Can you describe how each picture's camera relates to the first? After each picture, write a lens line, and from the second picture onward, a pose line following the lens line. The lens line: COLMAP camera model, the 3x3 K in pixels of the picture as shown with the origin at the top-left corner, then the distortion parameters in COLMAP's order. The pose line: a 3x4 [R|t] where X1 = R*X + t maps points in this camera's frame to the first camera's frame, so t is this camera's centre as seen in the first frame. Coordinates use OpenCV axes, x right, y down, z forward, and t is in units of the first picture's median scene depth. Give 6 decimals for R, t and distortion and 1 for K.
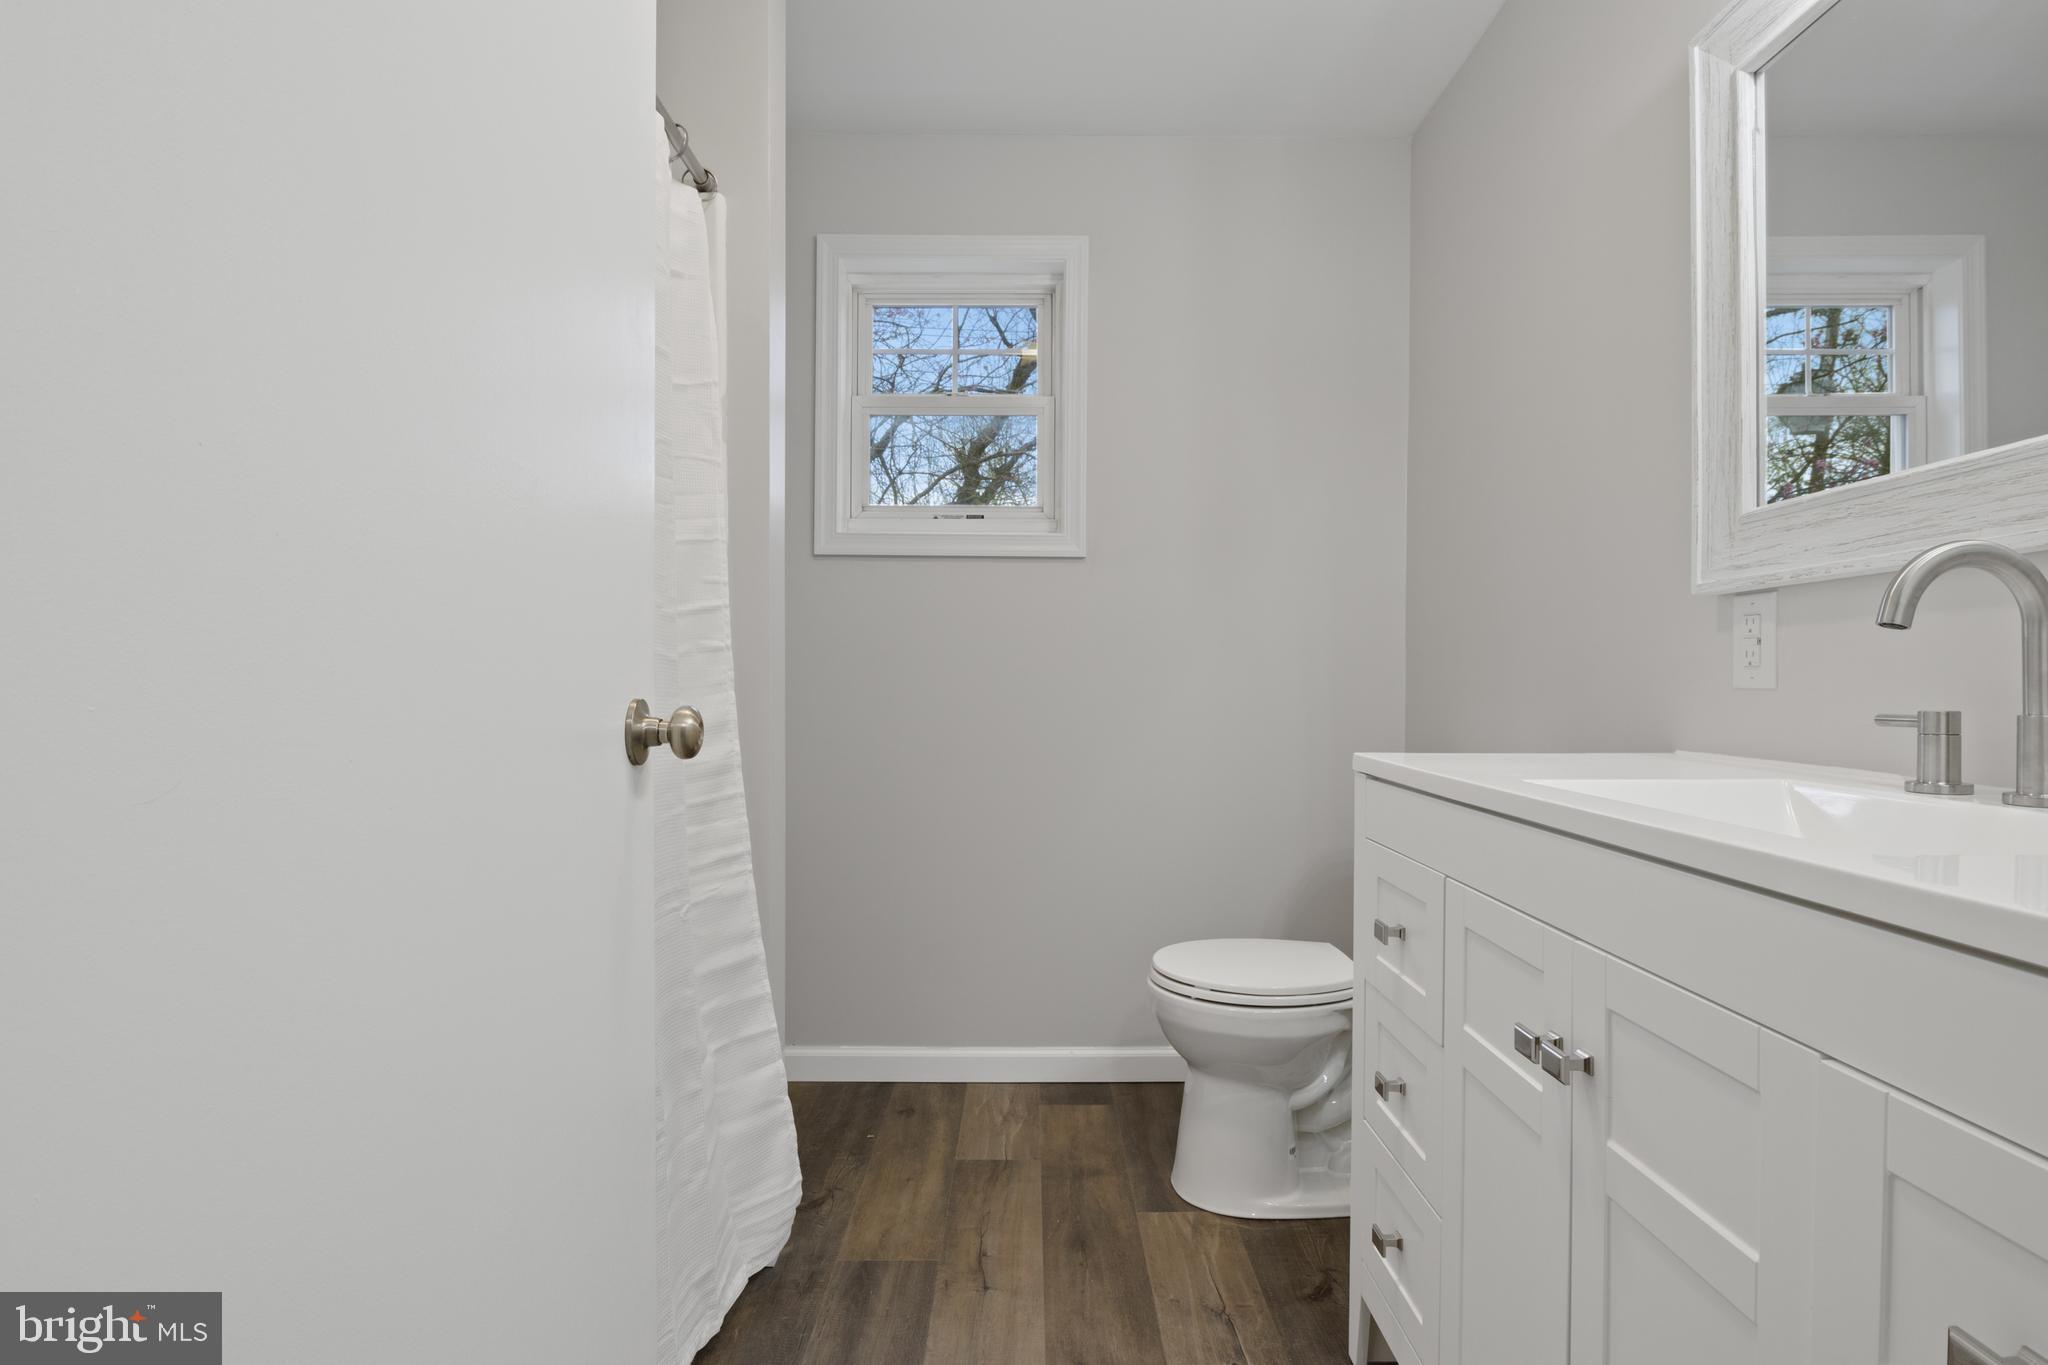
lens RADIAL K [[1020.4, 0, 1023.6], [0, 1020.4, 678.7], [0, 0, 1]] dist [-0.010869, -0.001314]
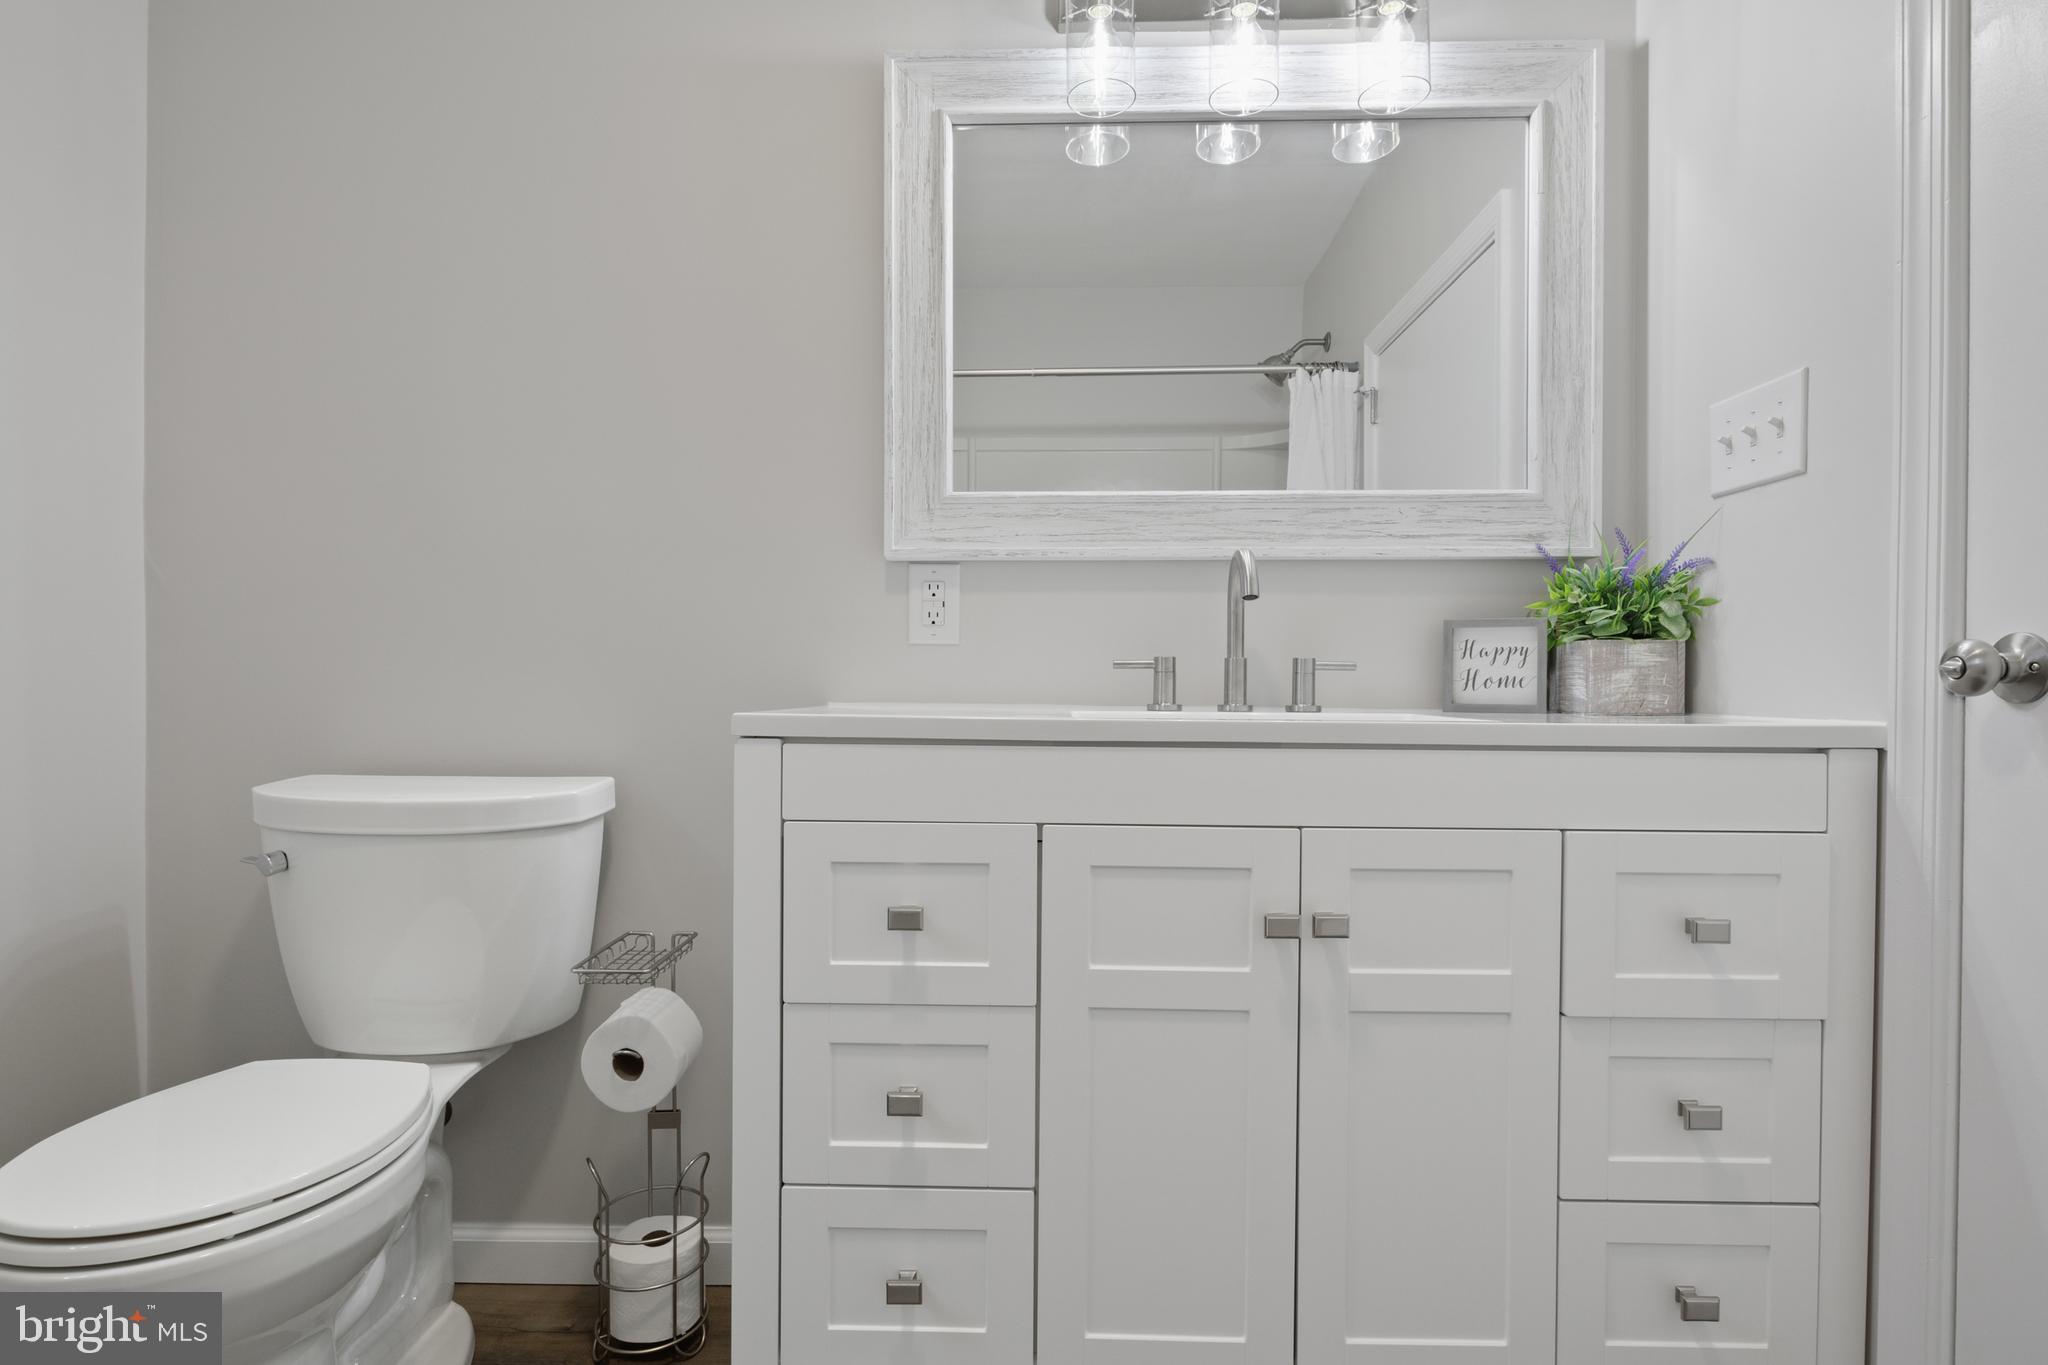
lens RADIAL K [[1020.4, 0, 1023.6], [0, 1020.4, 678.7], [0, 0, 1]] dist [-0.010869, -0.001314]
pose [[0.029572, -0.011206, 0.999500, -0.464723], [-0.010229, 0.999881, 0.011513, 0.035432], [-0.999510, -0.010564, 0.029454, 0.855323]]
